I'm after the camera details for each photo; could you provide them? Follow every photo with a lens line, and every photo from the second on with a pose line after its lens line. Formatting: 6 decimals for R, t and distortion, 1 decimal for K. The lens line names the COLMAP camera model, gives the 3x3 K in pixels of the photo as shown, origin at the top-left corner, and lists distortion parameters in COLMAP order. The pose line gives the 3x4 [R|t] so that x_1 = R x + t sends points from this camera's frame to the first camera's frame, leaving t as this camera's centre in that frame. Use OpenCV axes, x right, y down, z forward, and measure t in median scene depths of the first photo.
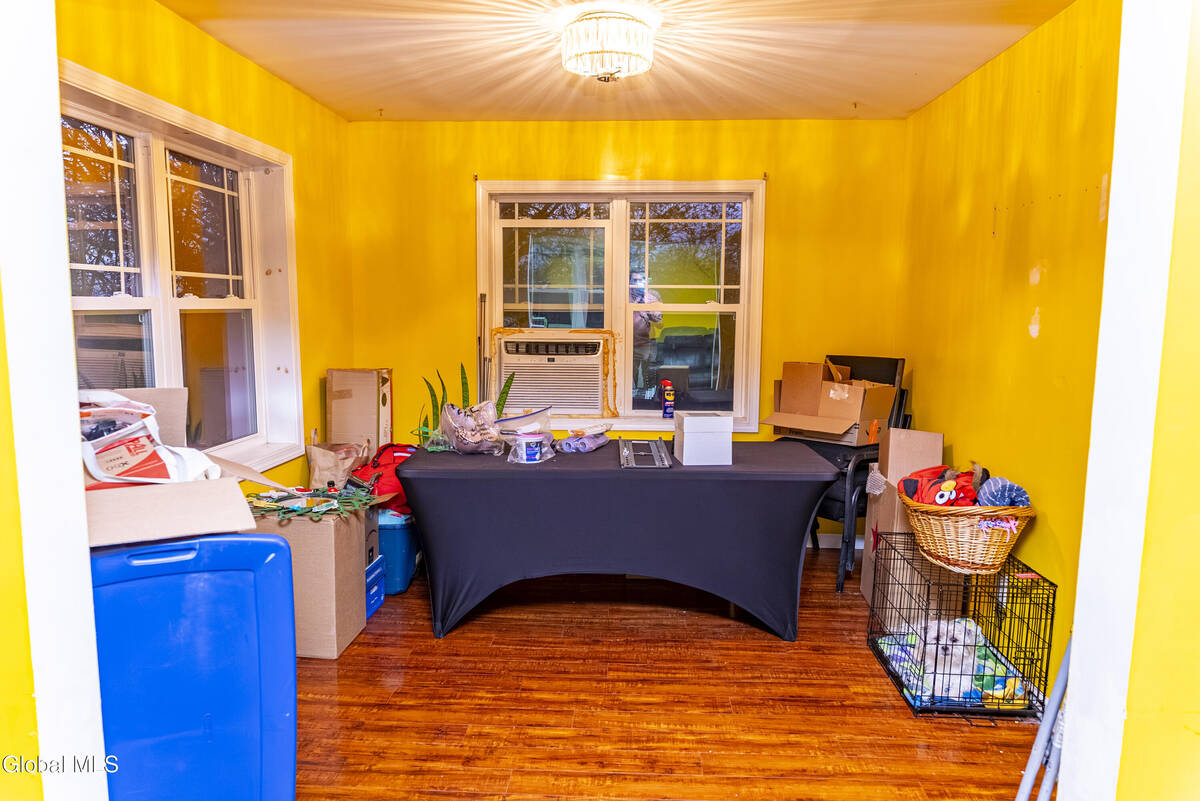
lens RADIAL K [[830.5, 0, 610.4], [0, 830.5, 406.2], [0, 0, 1]] dist [-0.009217, -0.012298]
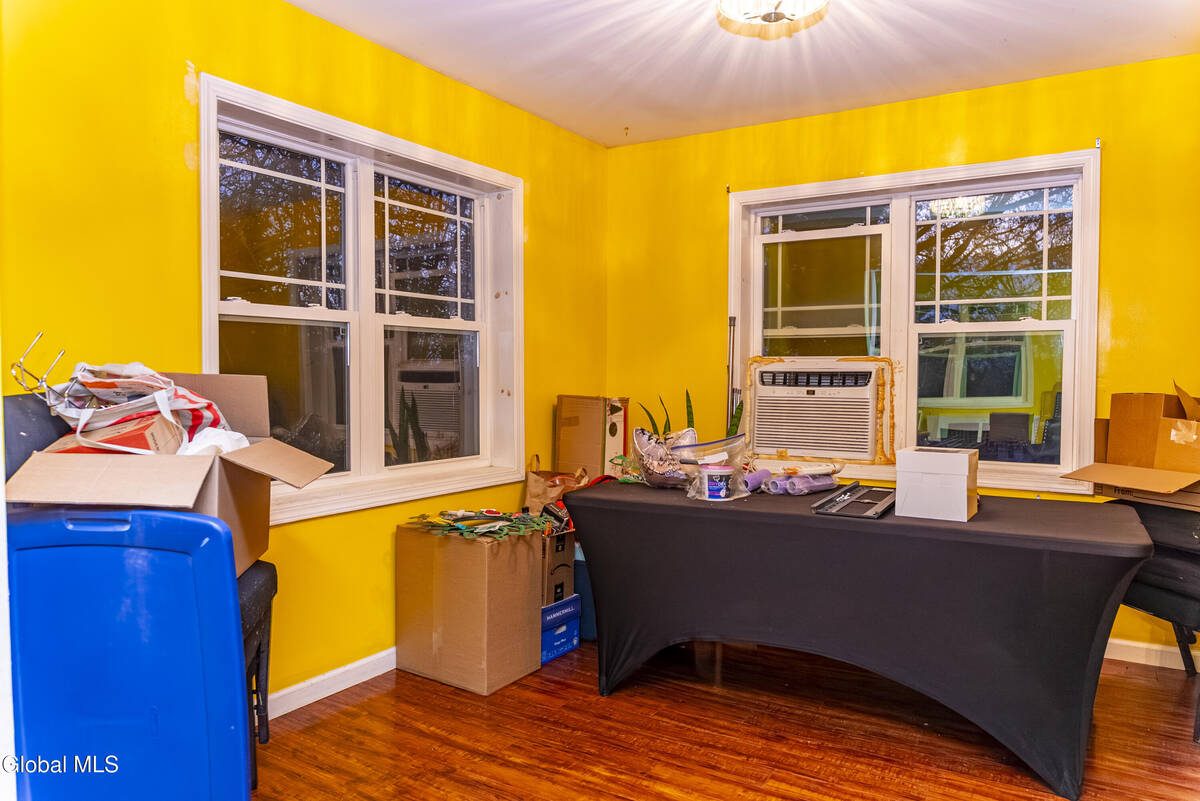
lens RADIAL K [[830.5, 0, 593.9], [0, 830.5, 401.7], [0, 0, 1]] dist [-0.009217, -0.012298]
pose [[0.868317, 0.012303, -0.495857, 0.204019], [-0.056422, 0.995653, -0.074099, 0.037507], [0.492790, 0.092319, 0.865237, 0.211219]]
